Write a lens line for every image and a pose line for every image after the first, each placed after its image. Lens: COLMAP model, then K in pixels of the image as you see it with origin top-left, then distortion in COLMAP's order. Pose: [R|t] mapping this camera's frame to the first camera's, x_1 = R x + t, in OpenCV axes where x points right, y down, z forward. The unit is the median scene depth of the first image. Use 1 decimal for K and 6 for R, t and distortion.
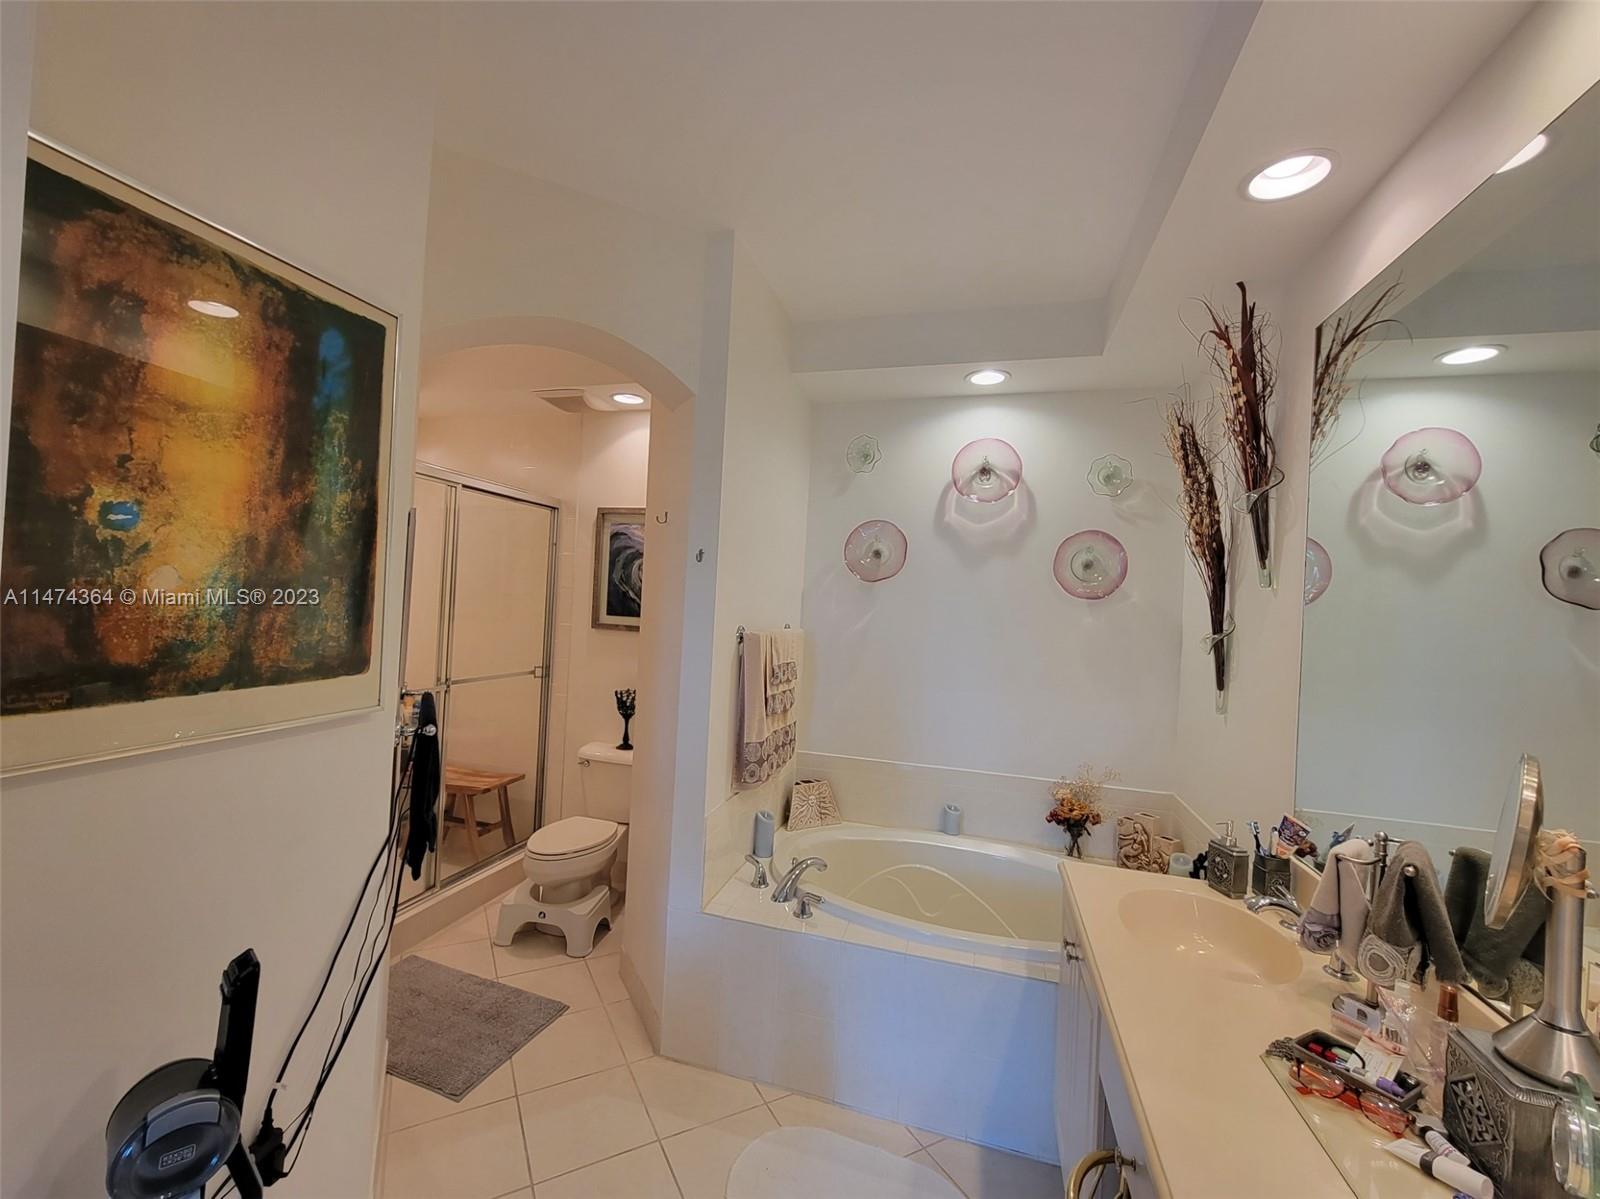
lens RADIAL K [[655.5, 0, 800.0], [0, 655.5, 599.5], [0, 0, 1]] dist [-0.000862, -0.005799]
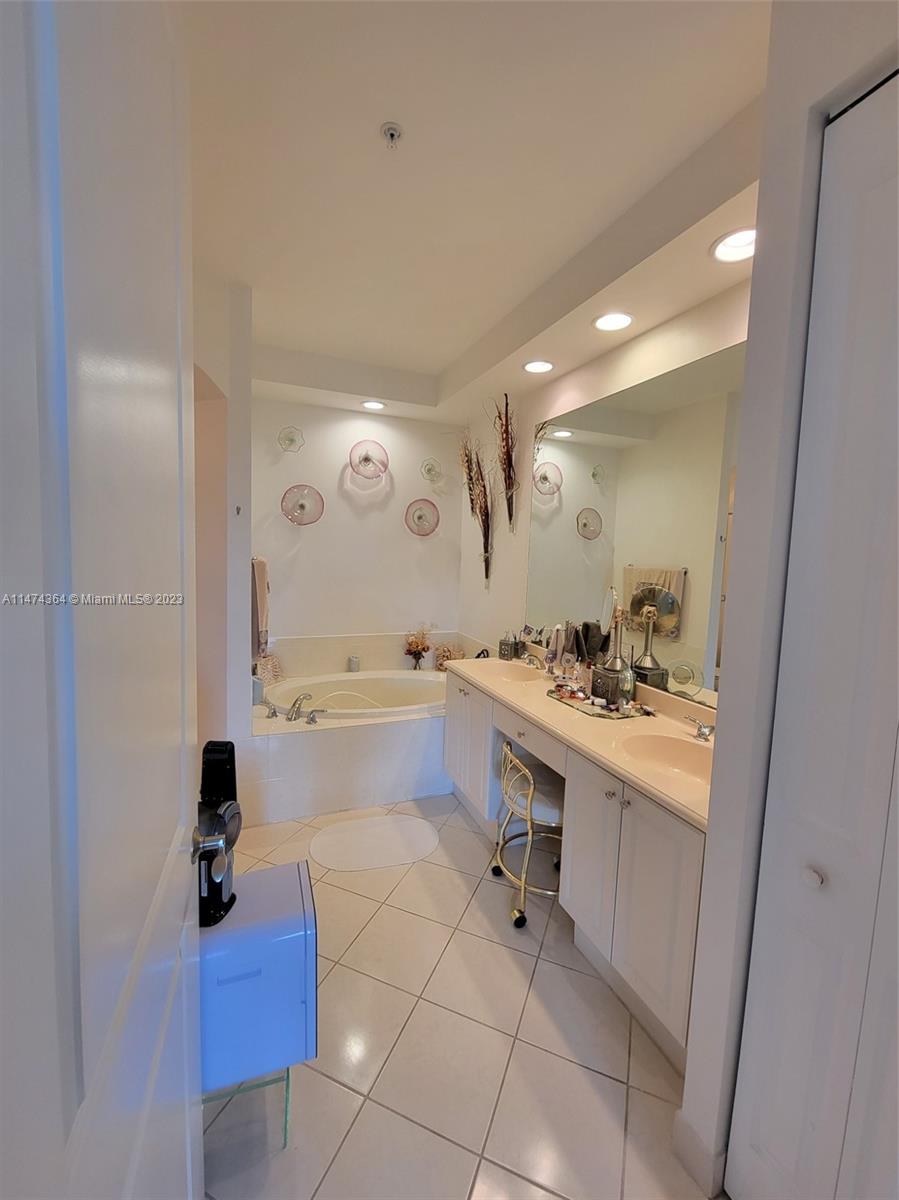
lens RADIAL K [[533.9, 0, 449.5], [0, 533.9, 600.0], [0, 0, 1]] dist [-0.025363, 0.000002]
pose [[0.751288, -0.086402, 0.654295, -0.588808], [-0.006938, 0.990304, 0.138740, -0.035857], [-0.659938, -0.108773, 0.743404, -0.239631]]
